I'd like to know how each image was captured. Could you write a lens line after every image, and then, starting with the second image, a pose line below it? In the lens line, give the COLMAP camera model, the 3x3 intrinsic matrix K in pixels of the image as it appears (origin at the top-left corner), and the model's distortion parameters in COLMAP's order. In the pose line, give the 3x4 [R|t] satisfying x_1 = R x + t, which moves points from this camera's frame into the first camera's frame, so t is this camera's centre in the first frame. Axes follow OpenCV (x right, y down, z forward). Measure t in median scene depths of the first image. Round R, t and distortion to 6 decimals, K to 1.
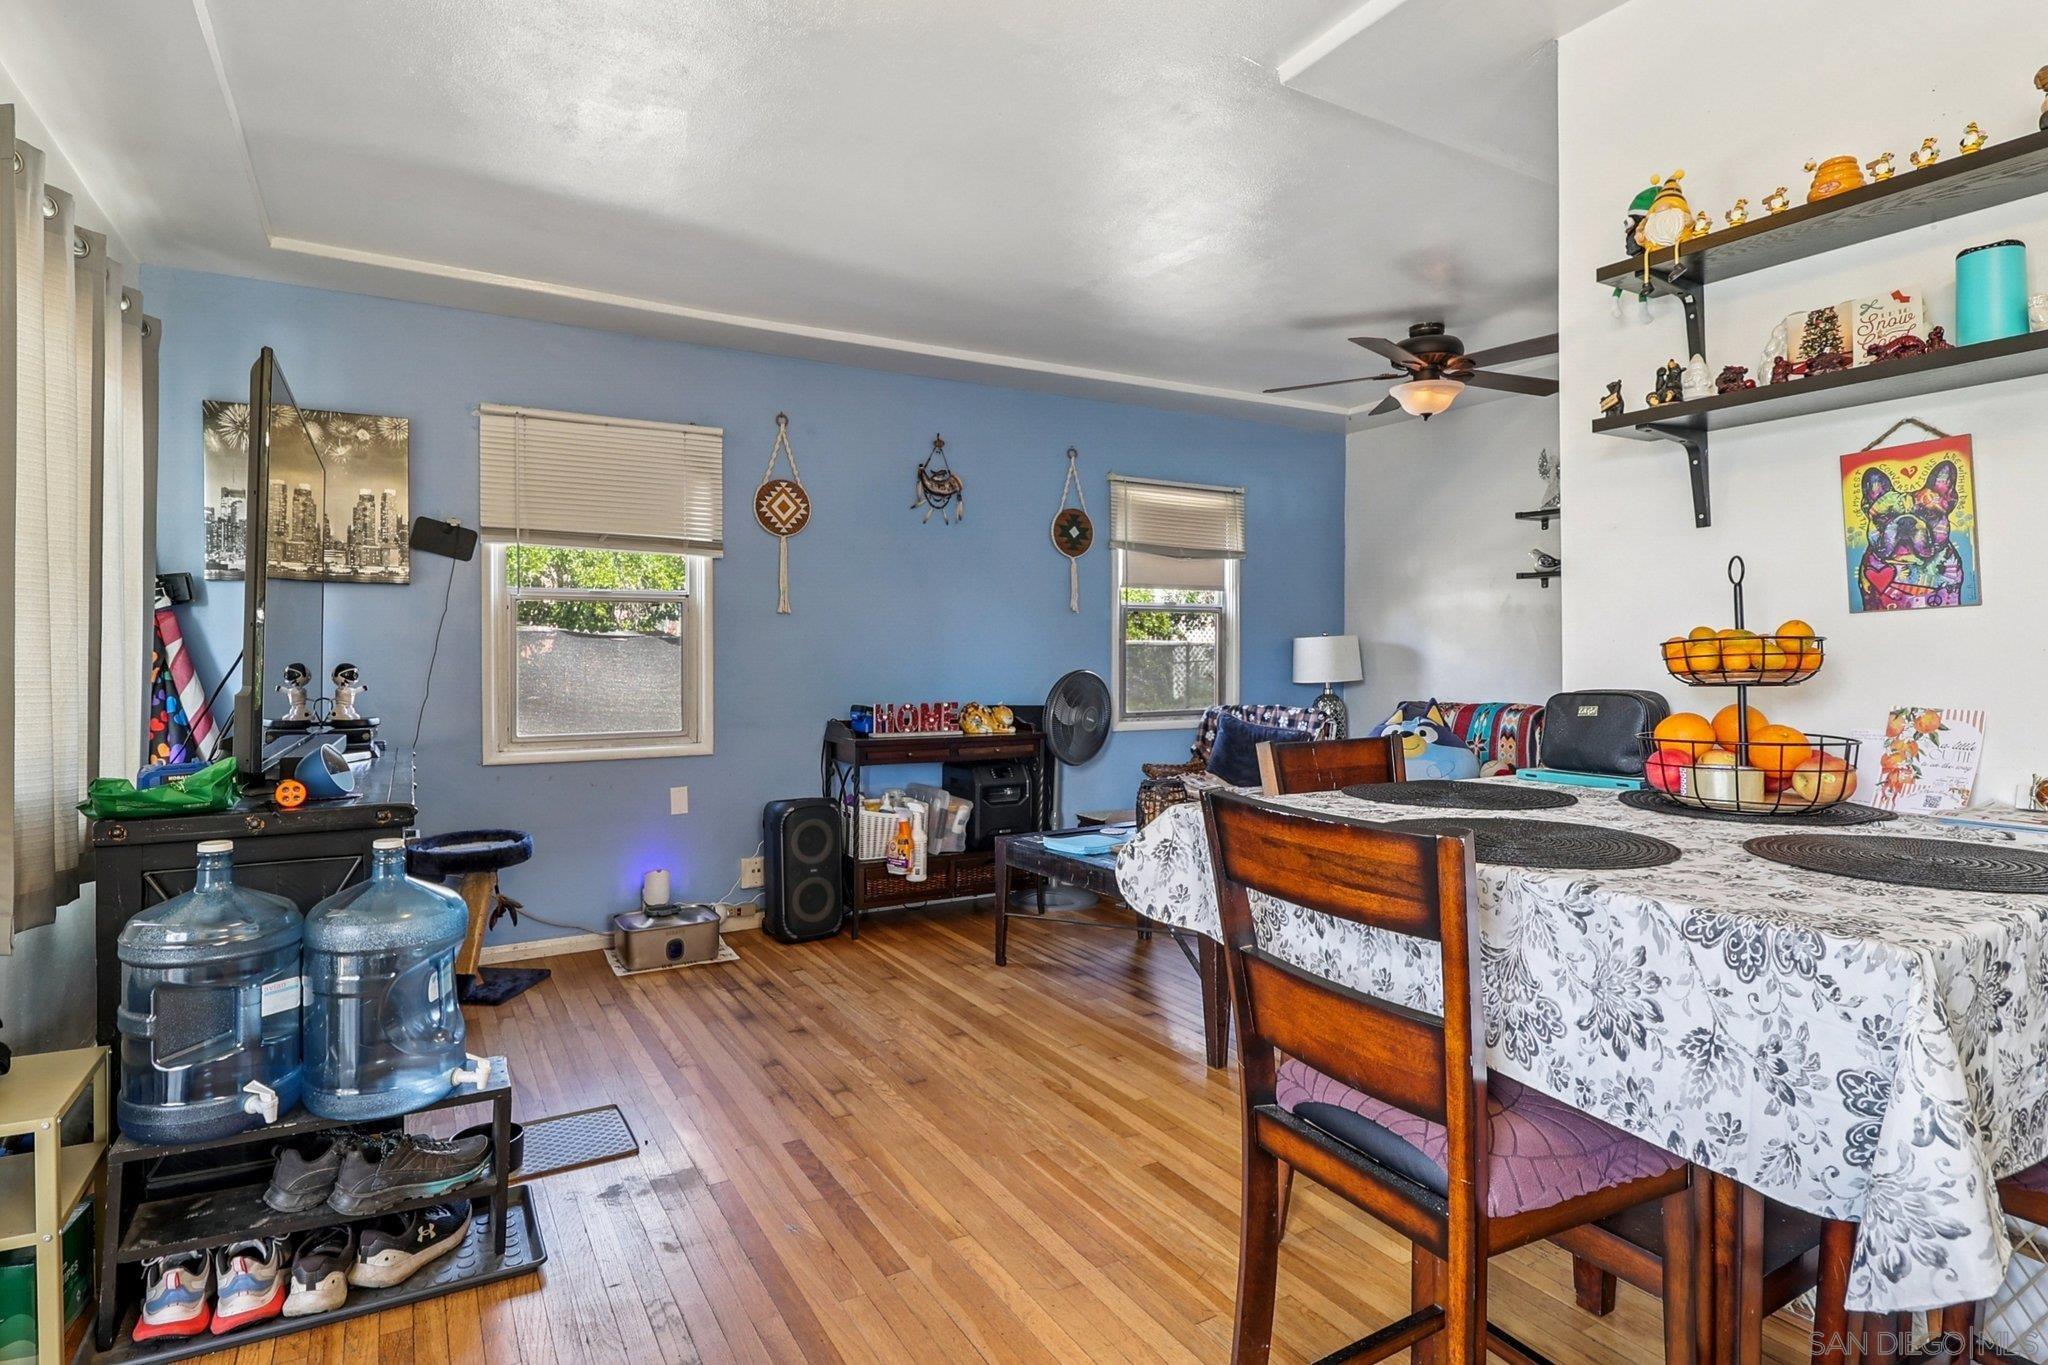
lens RADIAL K [[1084.2, 0, 1021.2], [0, 1084.2, 644.8], [0, 0, 1]] dist [-0.000329, -0.013802]
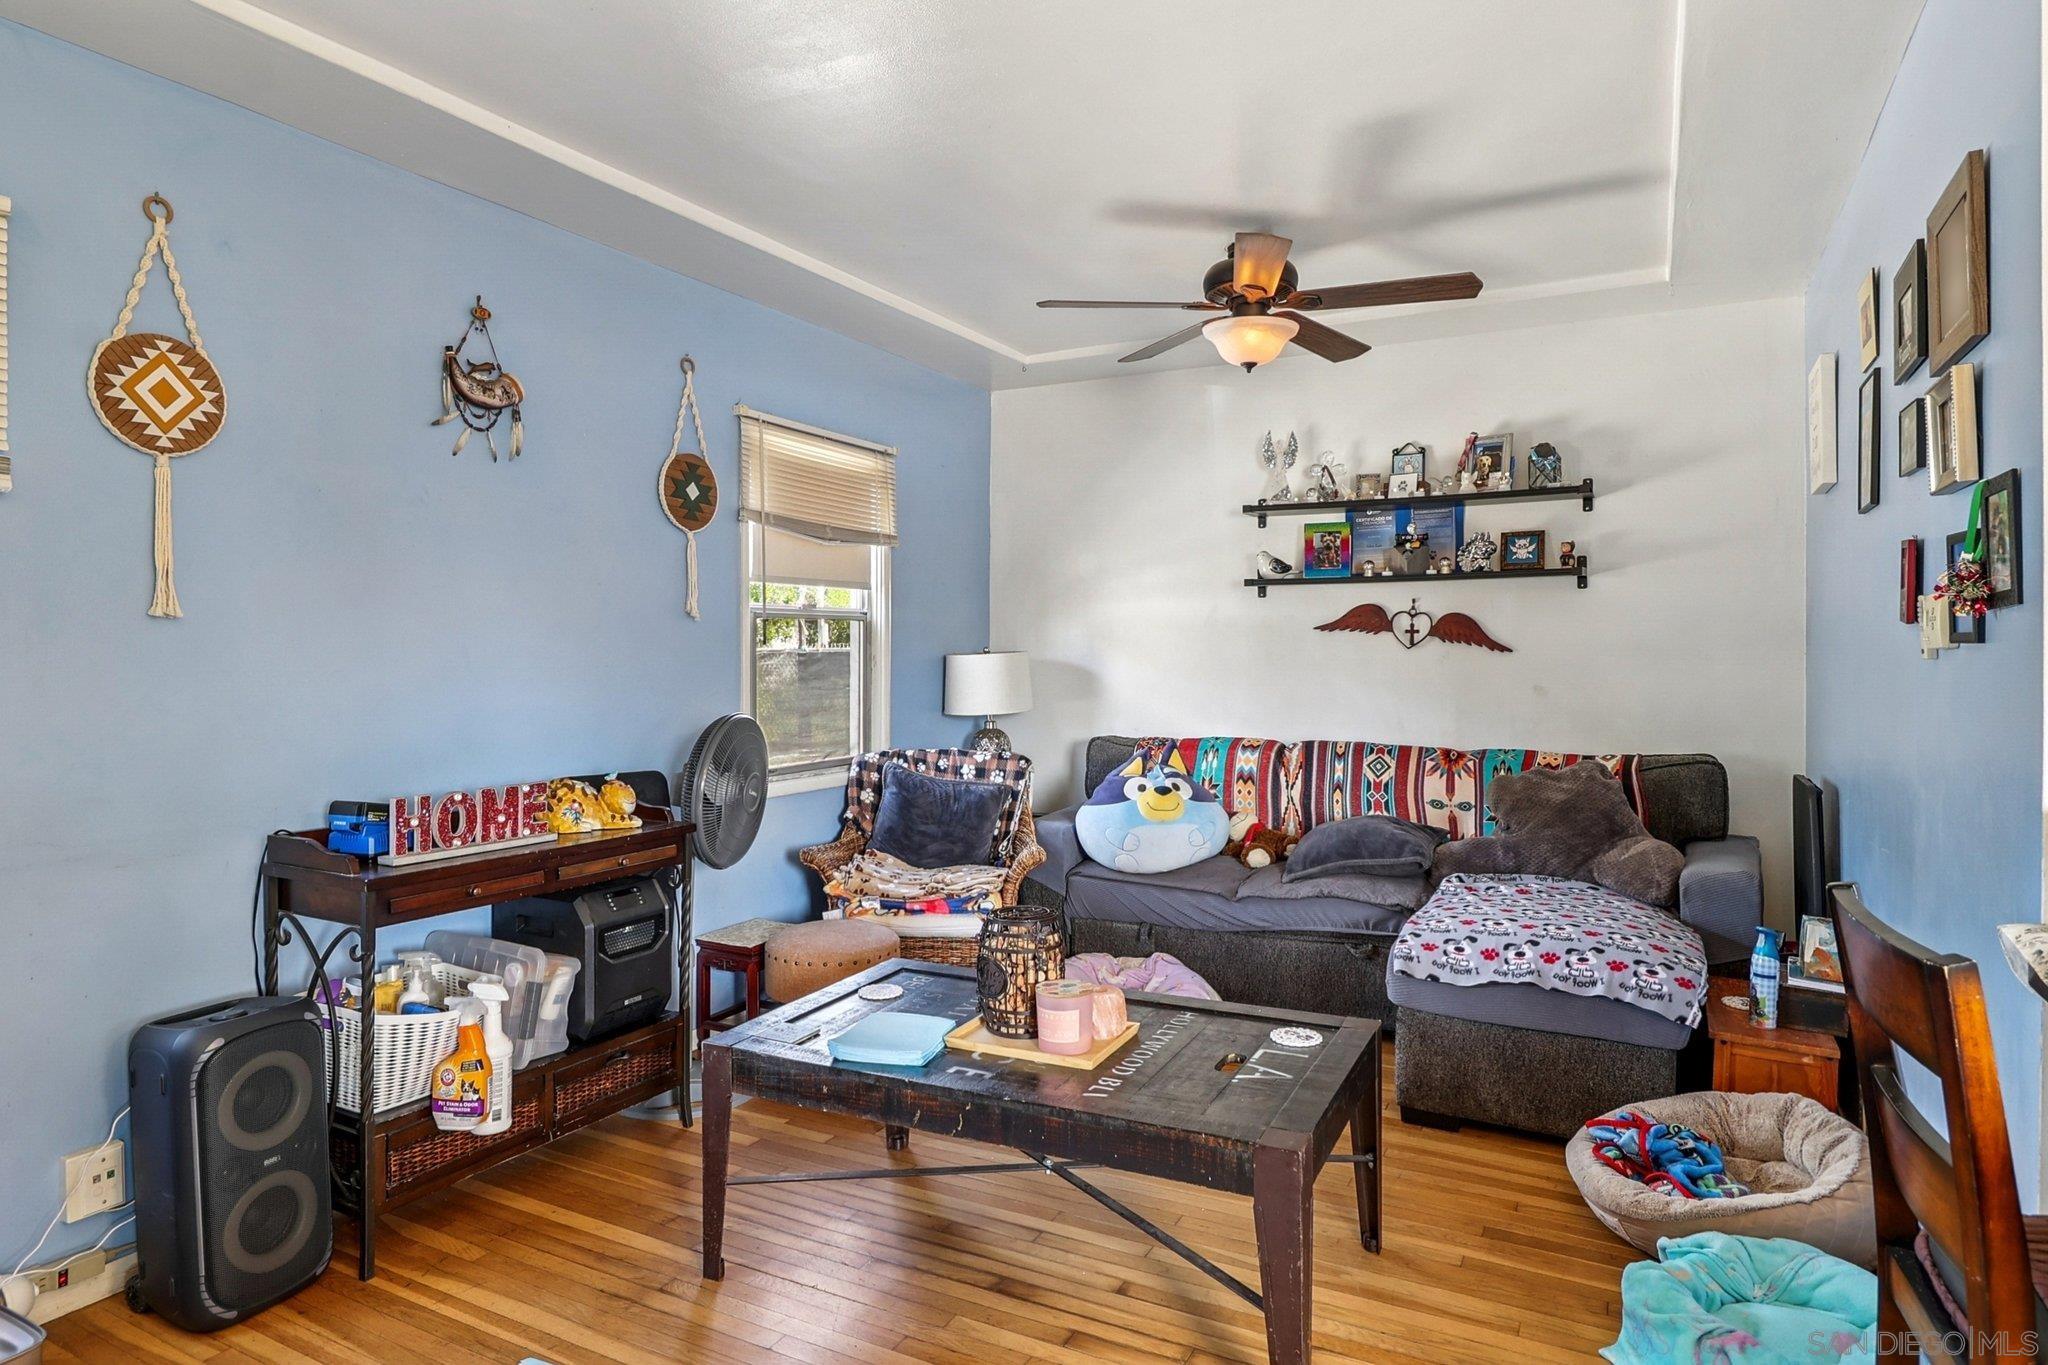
lens RADIAL K [[1176.4, 0, 1023.1], [0, 1176.4, 651.8], [0, 0, 1]] dist [0.003882, -0.012301]
pose [[0.849928, -0.001355, 0.526897, -0.170412], [-0.003699, 0.999957, 0.008540, -0.019815], [-0.526886, -0.009207, 0.849886, 0.364904]]
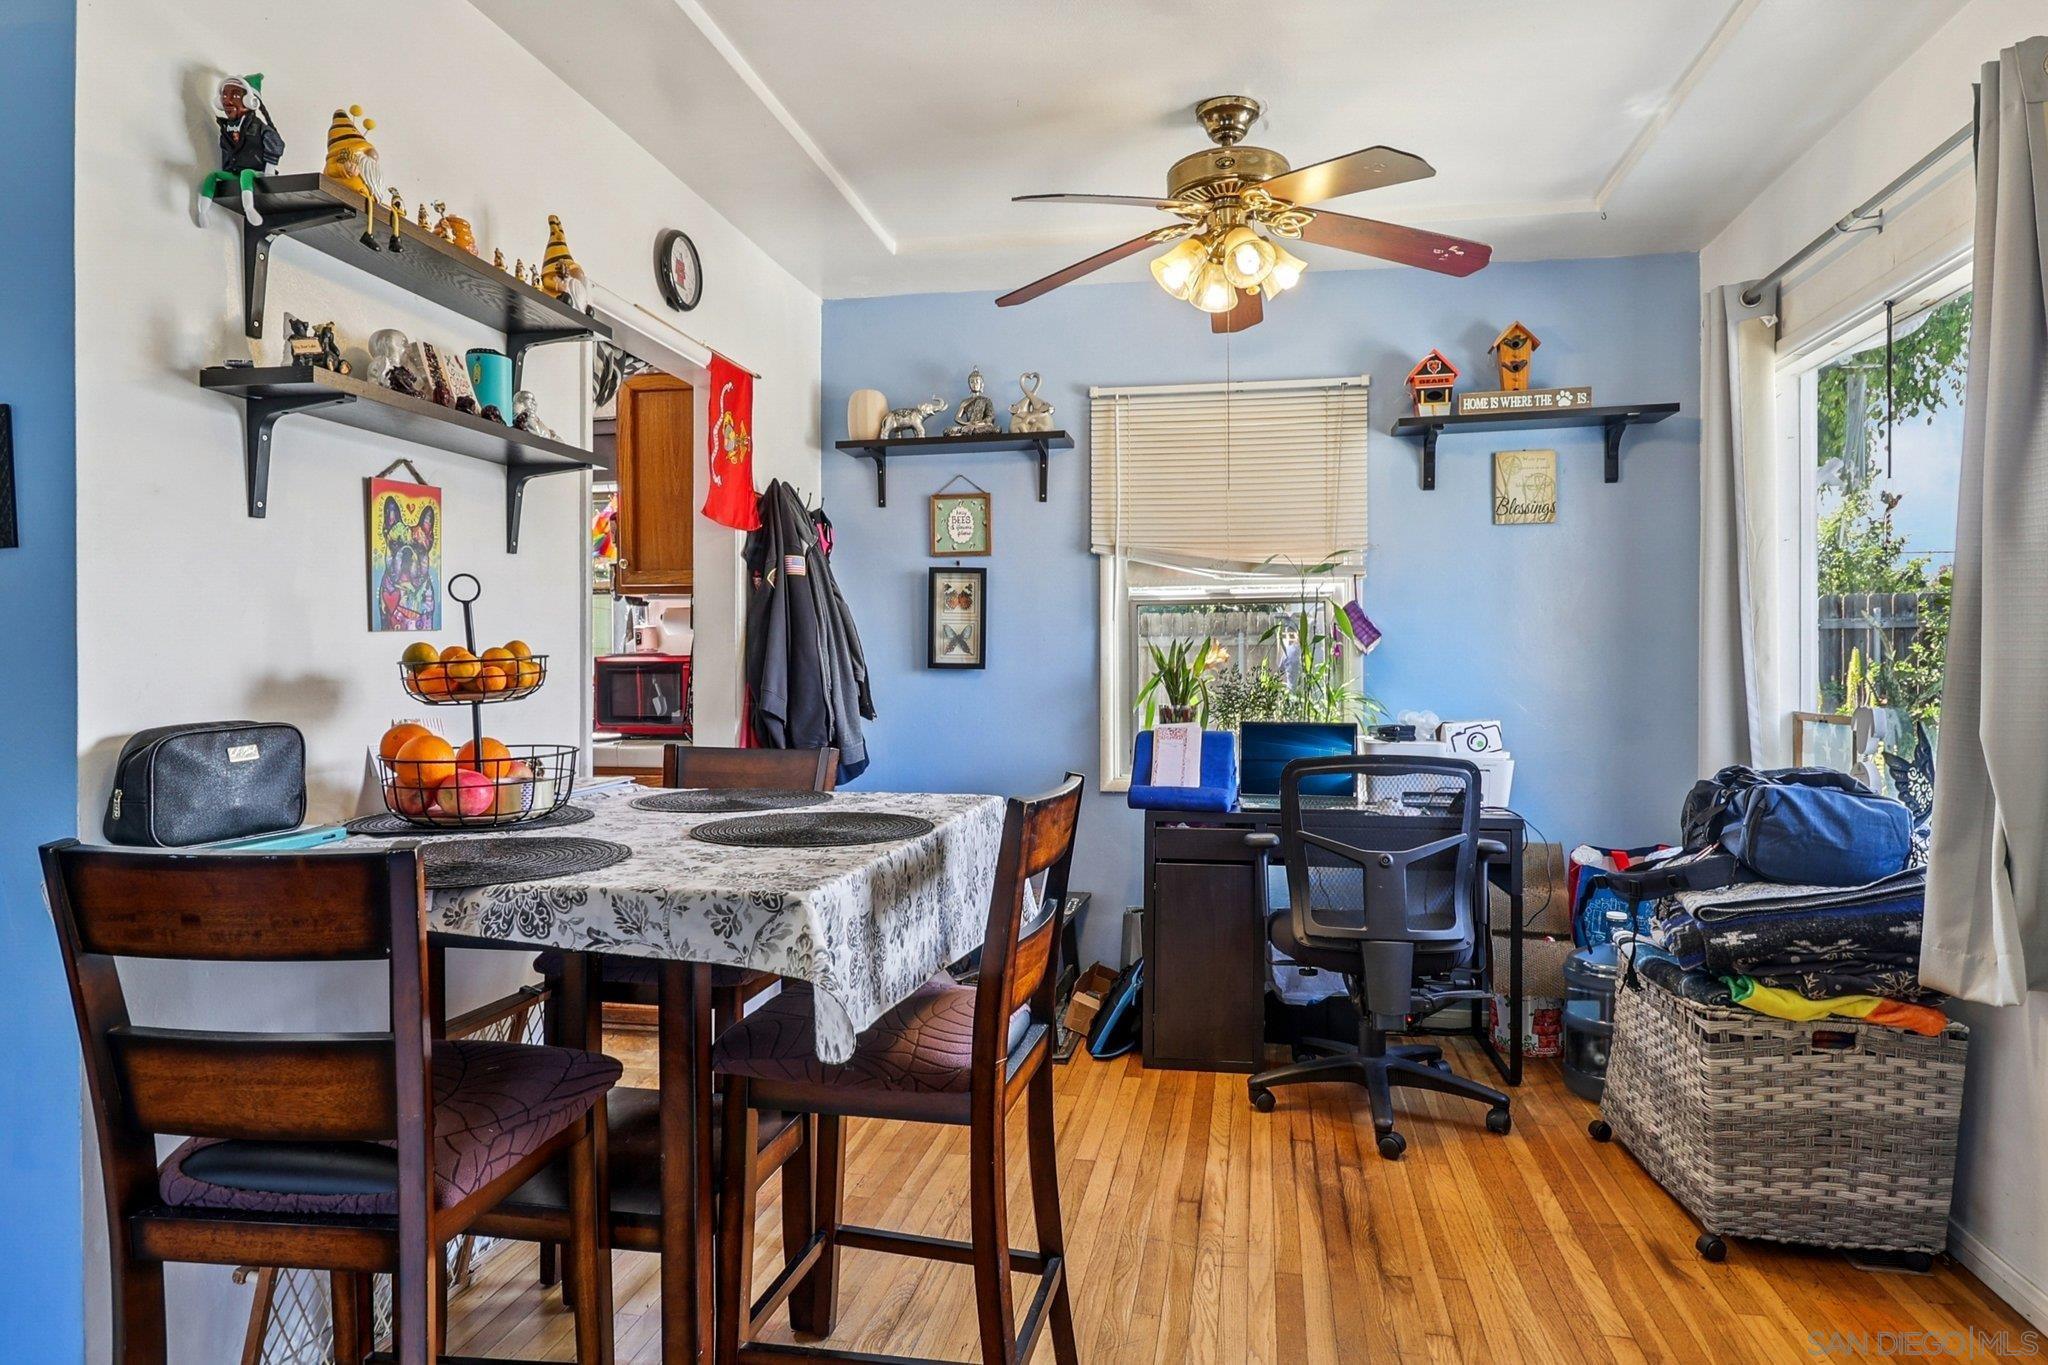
lens RADIAL K [[1176.2, 0, 1024.0], [0, 1176.2, 682.5], [0, 0, 1]] dist [0.001544, -0.015727]
pose [[-0.761230, -0.007303, 0.648440, -0.170032], [-0.000635, 0.999944, 0.010517, 0.002774], [-0.648481, 0.007594, -0.761193, 0.567571]]
